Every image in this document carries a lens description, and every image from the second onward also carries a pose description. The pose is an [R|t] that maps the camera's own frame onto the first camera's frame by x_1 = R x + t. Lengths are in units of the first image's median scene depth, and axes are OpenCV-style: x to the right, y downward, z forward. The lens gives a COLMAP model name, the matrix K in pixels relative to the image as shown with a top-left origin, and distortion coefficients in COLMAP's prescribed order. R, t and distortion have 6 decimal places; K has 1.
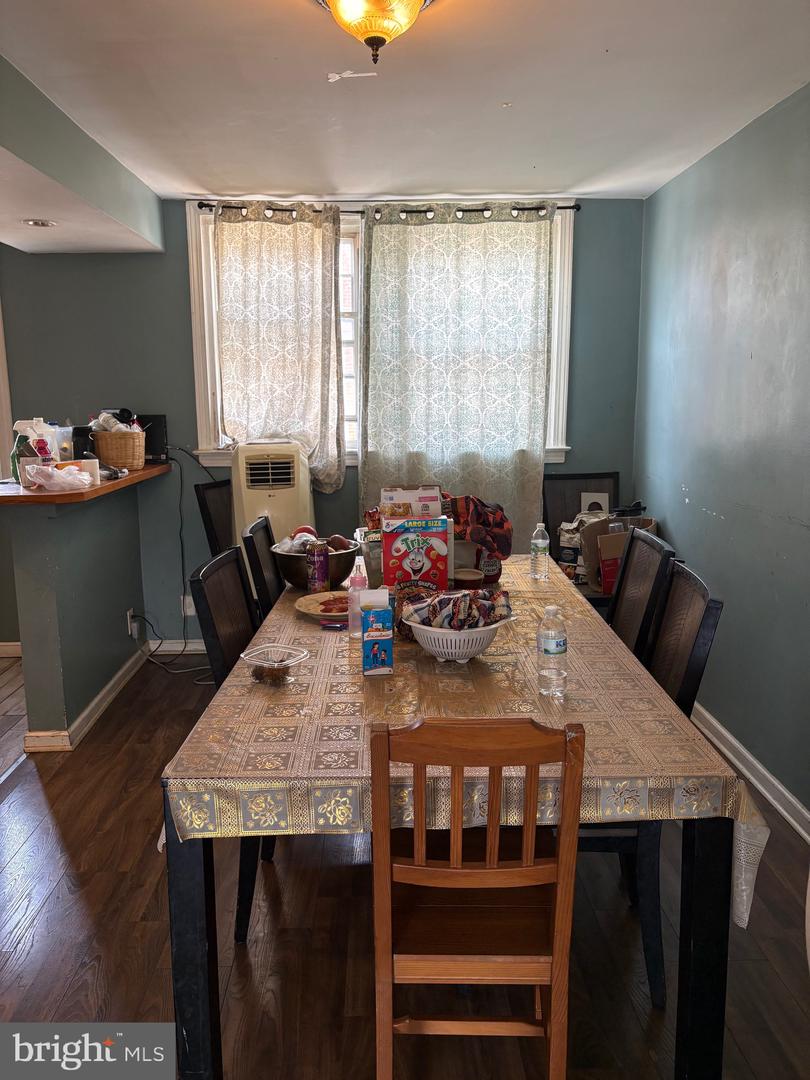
lens RADIAL K [[815.6, 0, 405.0], [0, 815.6, 540.0], [0, 0, 1]] dist [0.056799, -0.071065]
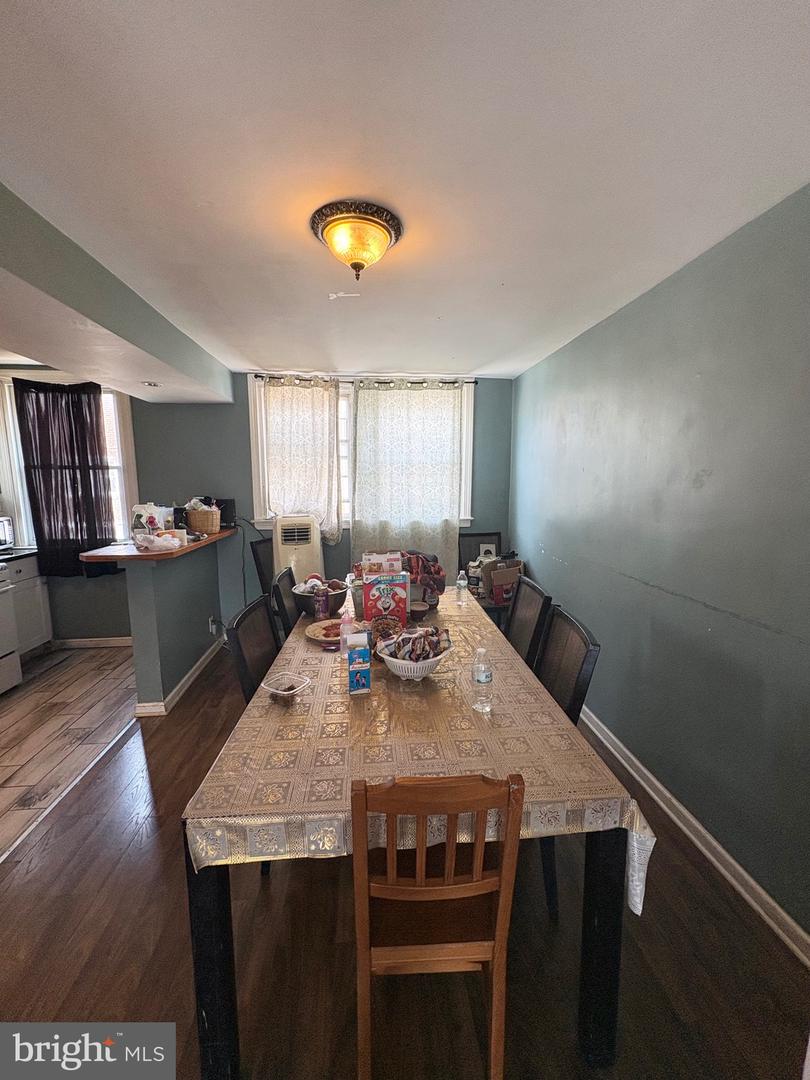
lens RADIAL K [[432.1, 0, 407.2], [0, 432.1, 540.7], [0, 0, 1]] dist [0.000281, 0.000126]
pose [[0.997673, -0.003406, 0.068099, -0.000582], [0.006010, 0.999257, -0.038068, -0.042138], [-0.067918, 0.038388, 0.996952, 0.132671]]
